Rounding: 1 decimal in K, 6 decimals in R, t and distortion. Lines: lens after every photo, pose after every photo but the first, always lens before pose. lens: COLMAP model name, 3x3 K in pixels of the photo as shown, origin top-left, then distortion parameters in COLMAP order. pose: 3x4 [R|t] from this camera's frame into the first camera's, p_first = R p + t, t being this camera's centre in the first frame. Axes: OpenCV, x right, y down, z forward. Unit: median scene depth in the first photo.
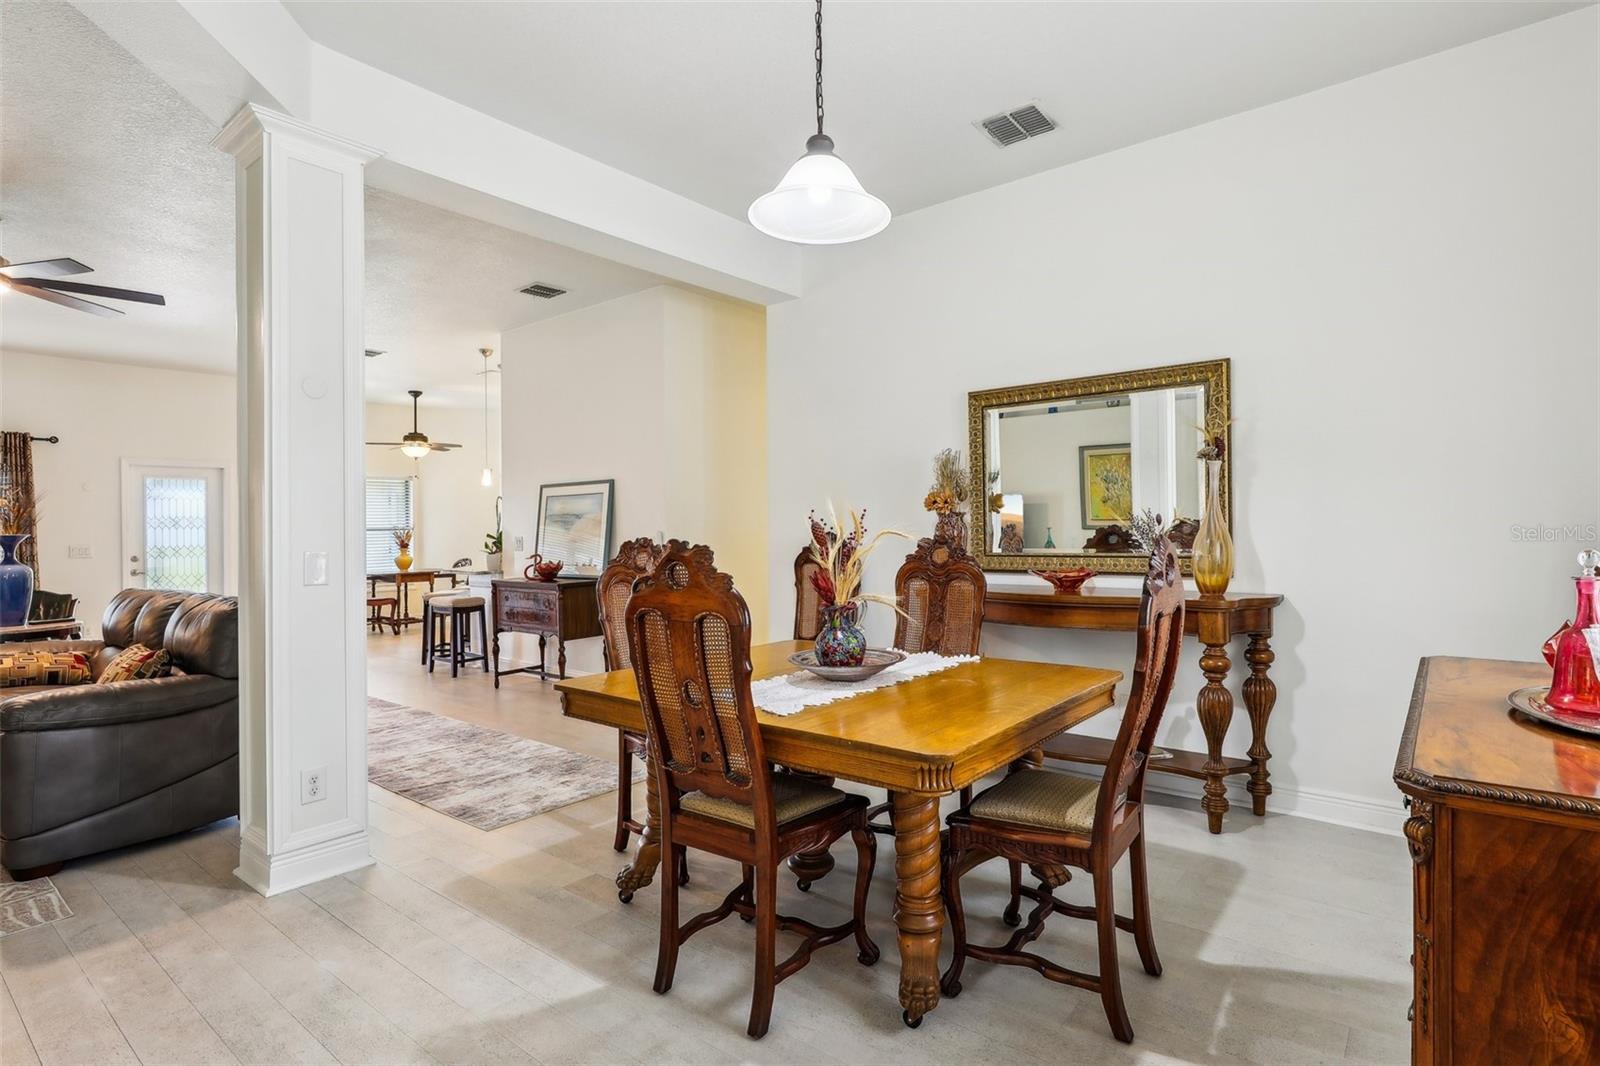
lens RADIAL K [[800.8, 0, 833.1], [0, 800.8, 526.9], [0, 0, 1]] dist [0.000848, 0.000875]
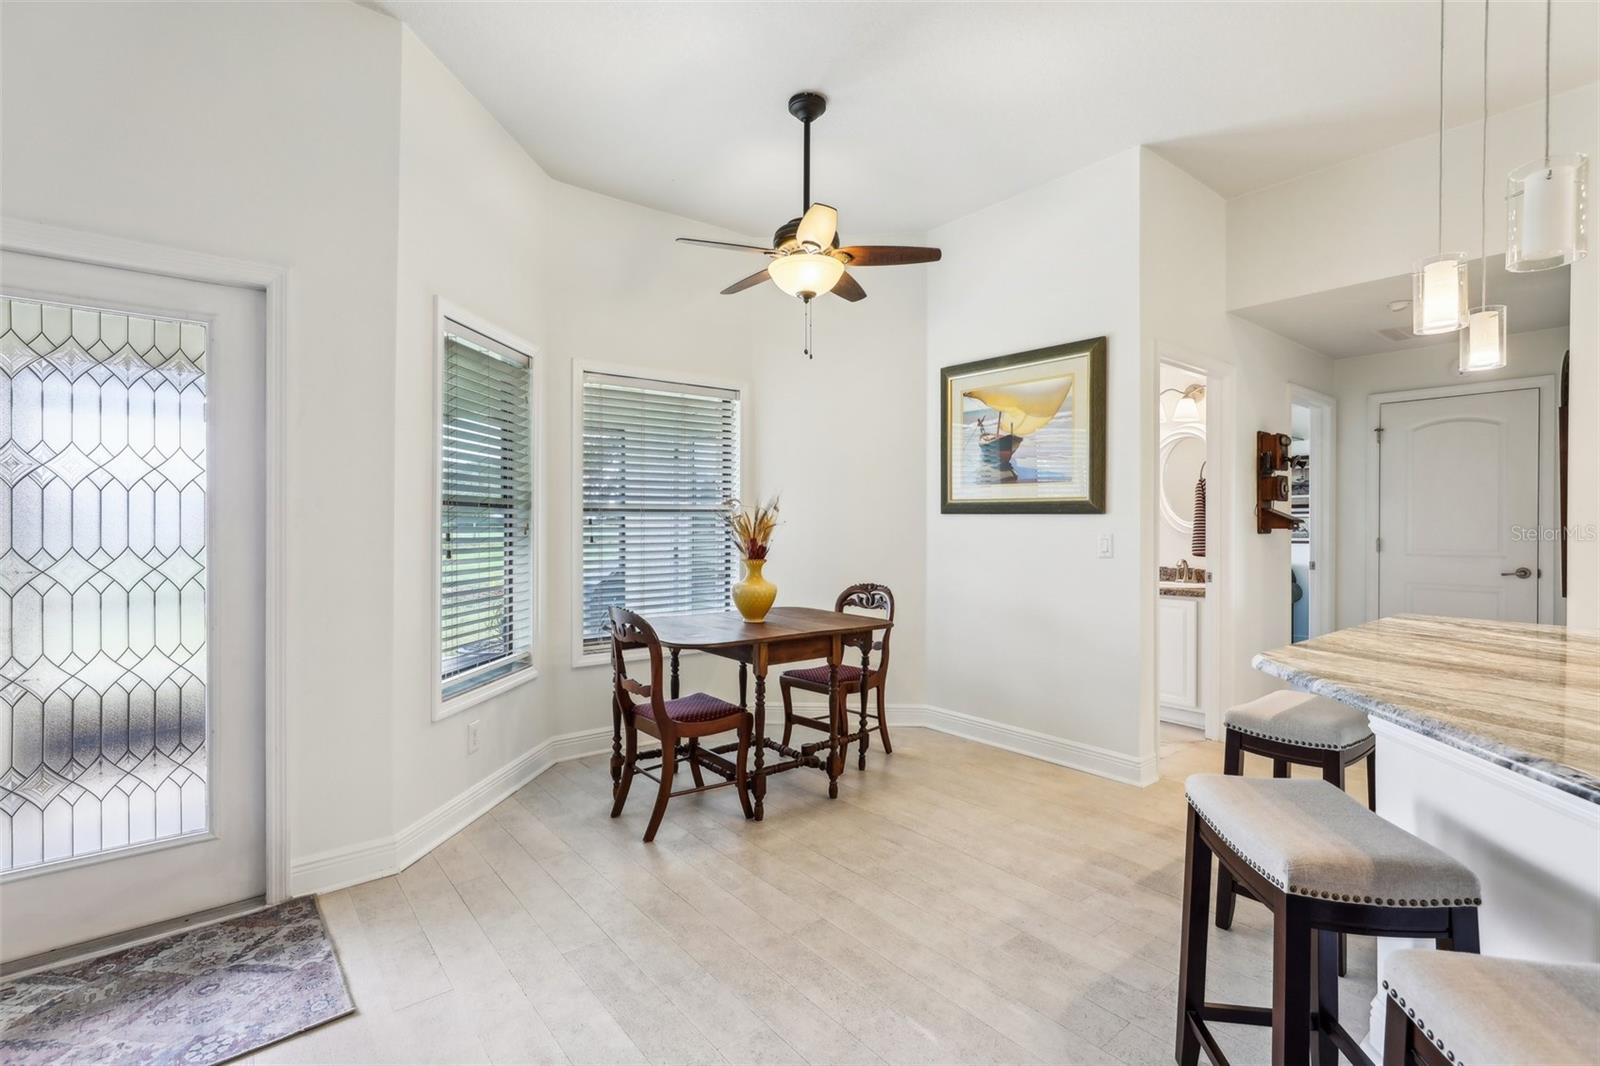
lens RADIAL K [[735.5, 0, 797.4], [0, 735.5, 527.6], [0, 0, 1]] dist [-0.004847, 0.005499]
pose [[0.971764, 0.017889, -0.235277, -0.807654], [-0.015856, 0.999819, 0.010527, 0.014643], [0.235422, -0.006500, 0.971871, 1.248983]]
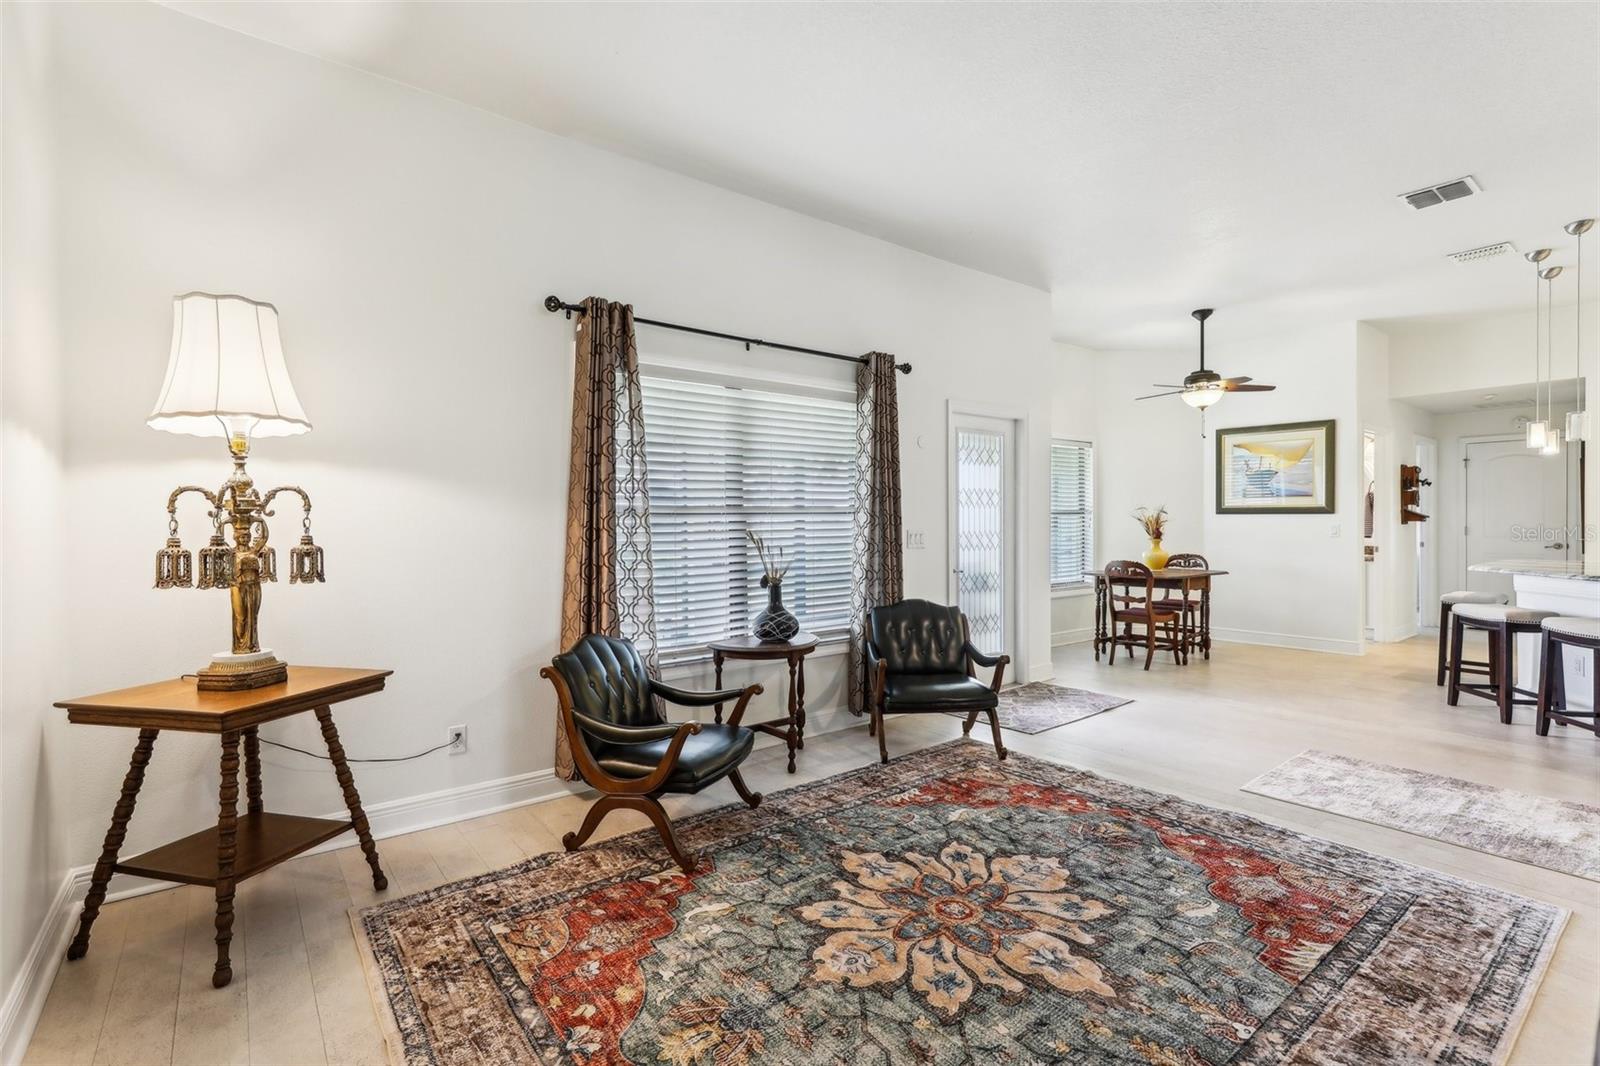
lens RADIAL K [[735.5, 0, 797.4], [0, 735.5, 527.6], [0, 0, 1]] dist [-0.004847, 0.005499]
pose [[0.969692, 0.010925, -0.244086, -1.262444], [-0.008255, 0.999894, 0.011958, 0.020759], [0.244191, -0.009580, 0.969680, 0.545122]]
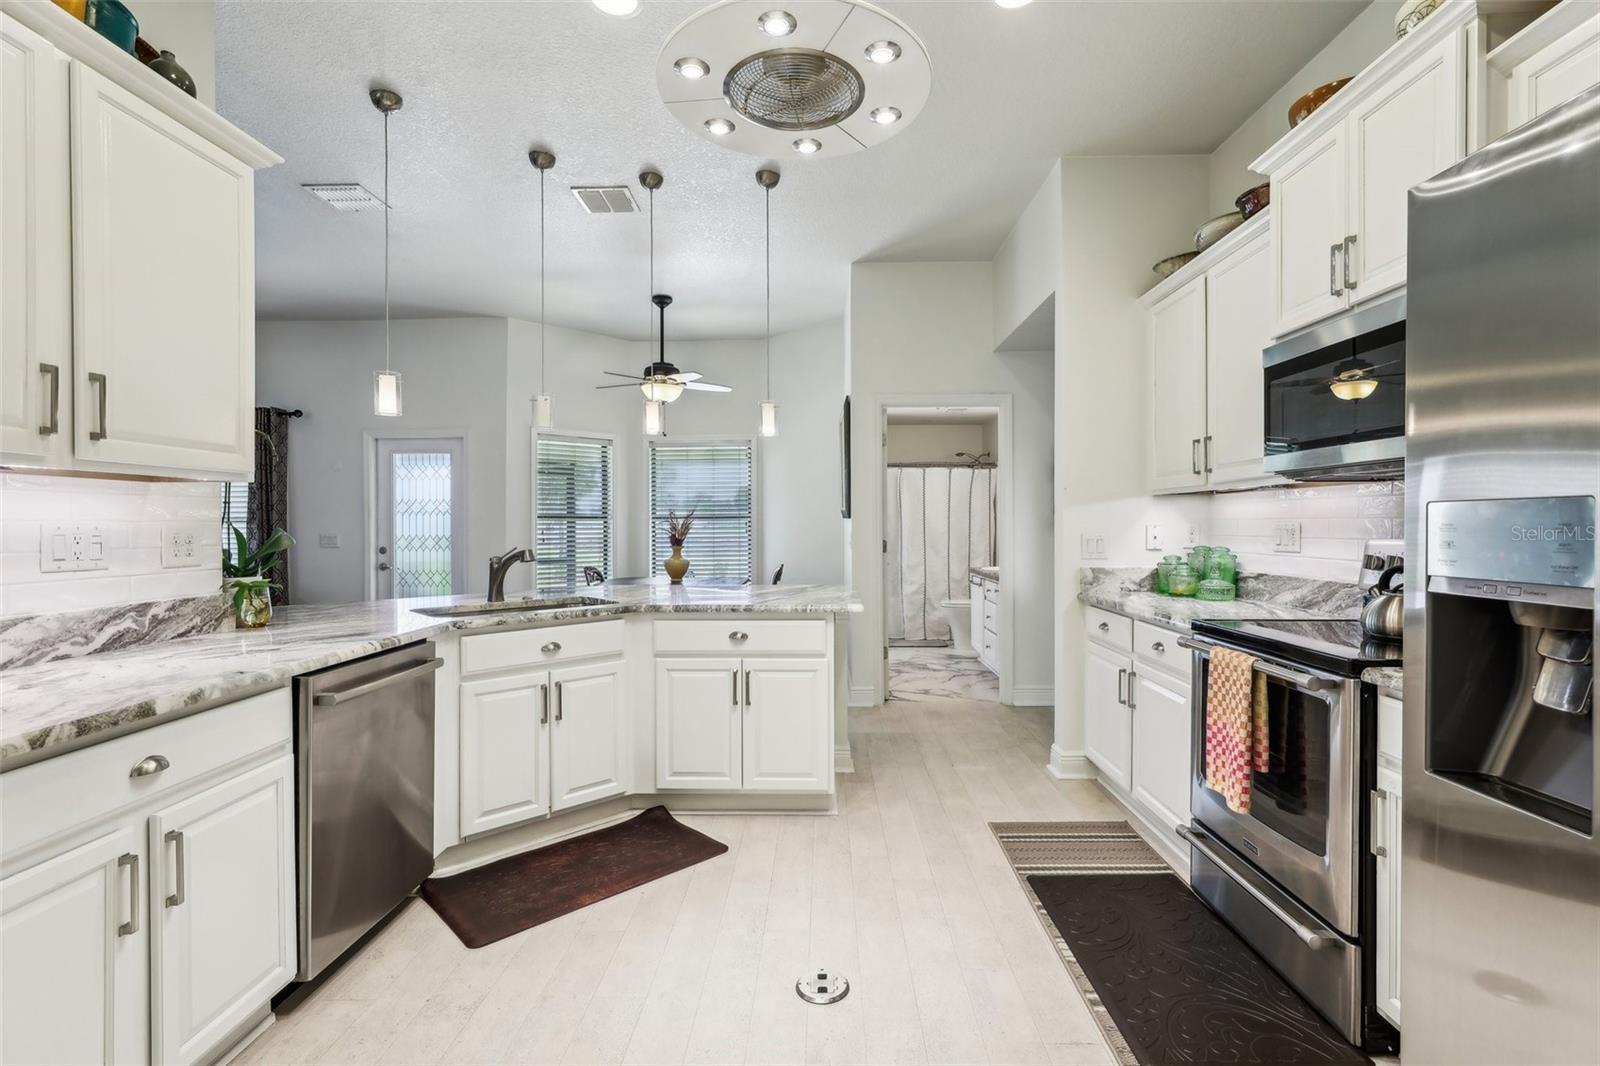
lens RADIAL K [[749.6, 0, 796.8], [0, 749.6, 525.6], [0, 0, 1]] dist [0.010627, 0.000855]
pose [[0.586921, 0.014294, -0.809518, 0.034201], [-0.003868, 0.999882, 0.014851, 0.000623], [0.809635, -0.005585, 0.586907, 1.327451]]
